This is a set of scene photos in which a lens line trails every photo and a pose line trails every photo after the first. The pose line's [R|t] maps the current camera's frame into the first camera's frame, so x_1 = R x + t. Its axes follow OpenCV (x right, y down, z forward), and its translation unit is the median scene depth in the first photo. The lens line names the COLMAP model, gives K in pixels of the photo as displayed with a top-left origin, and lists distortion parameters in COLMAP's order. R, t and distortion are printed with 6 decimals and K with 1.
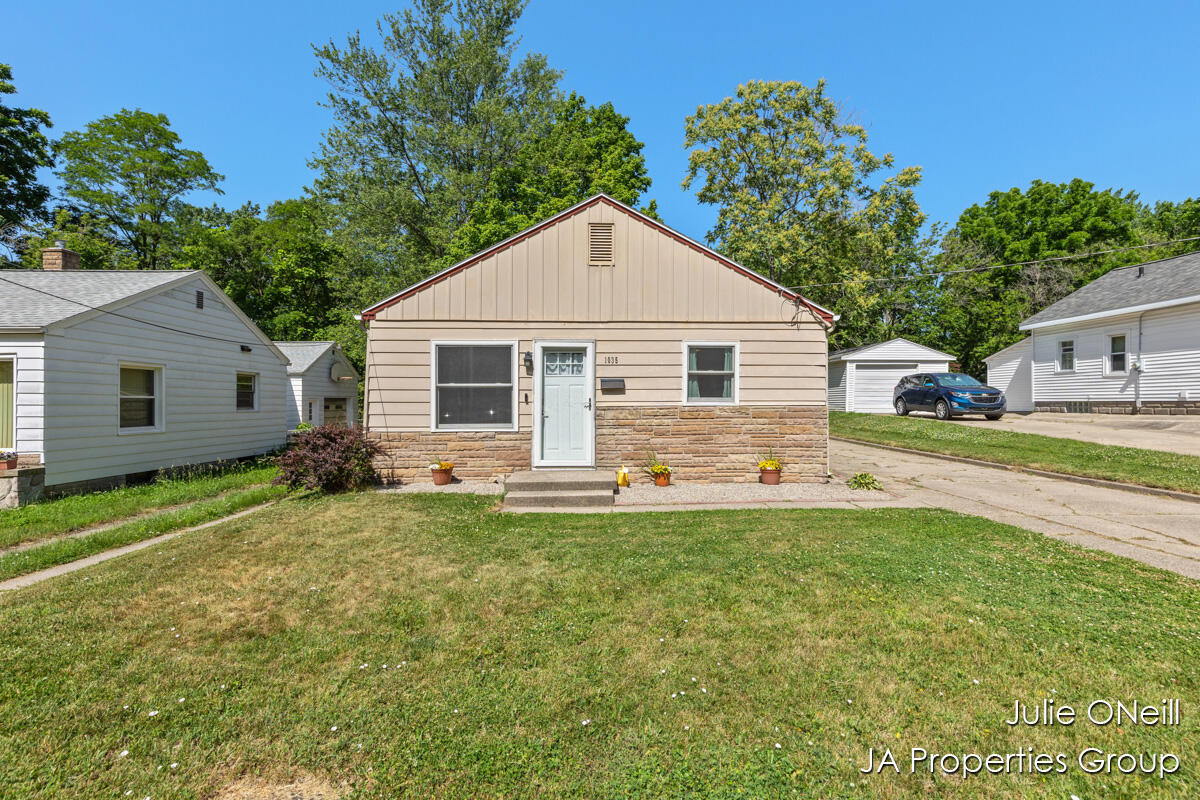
lens RADIAL K [[547.3, 0, 611.7], [0, 547.3, 400.7], [0, 0, 1]] dist [0.009597, -0.000241]
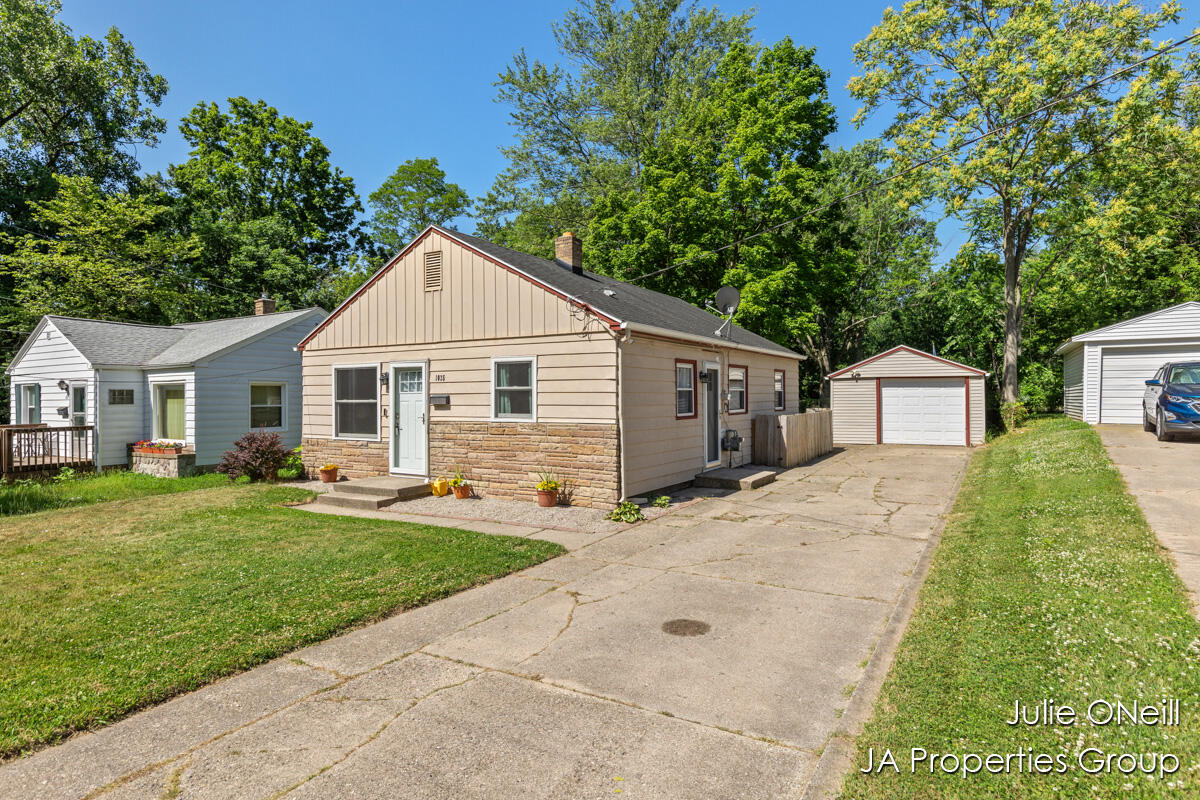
lens RADIAL K [[642.6, 0, 600.0], [0, 642.6, 400.0], [0, 0, 1]] dist [-0.003320, -0.000350]
pose [[0.844283, -0.000188, -0.535898, 0.937203], [0.006104, 0.999938, 0.009266, -0.040606], [0.535864, -0.011094, 0.844232, 0.103149]]
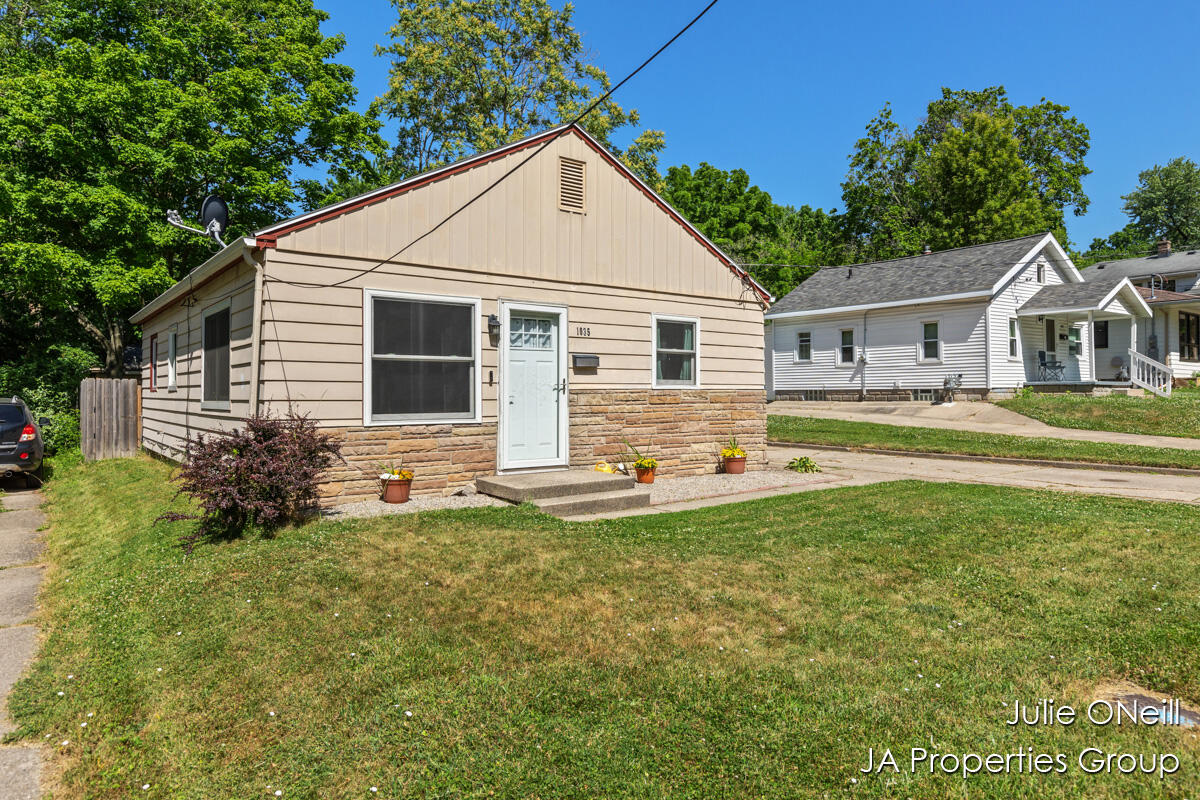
lens RADIAL K [[763.1, 0, 604.0], [0, 763.1, 391.4], [0, 0, 1]] dist [0.002655, 0.000296]
pose [[0.812164, 0.003370, 0.583419, -0.626102], [-0.002513, 0.999994, -0.002279, 0.015736], [-0.583423, 0.000385, 0.812168, 0.075348]]
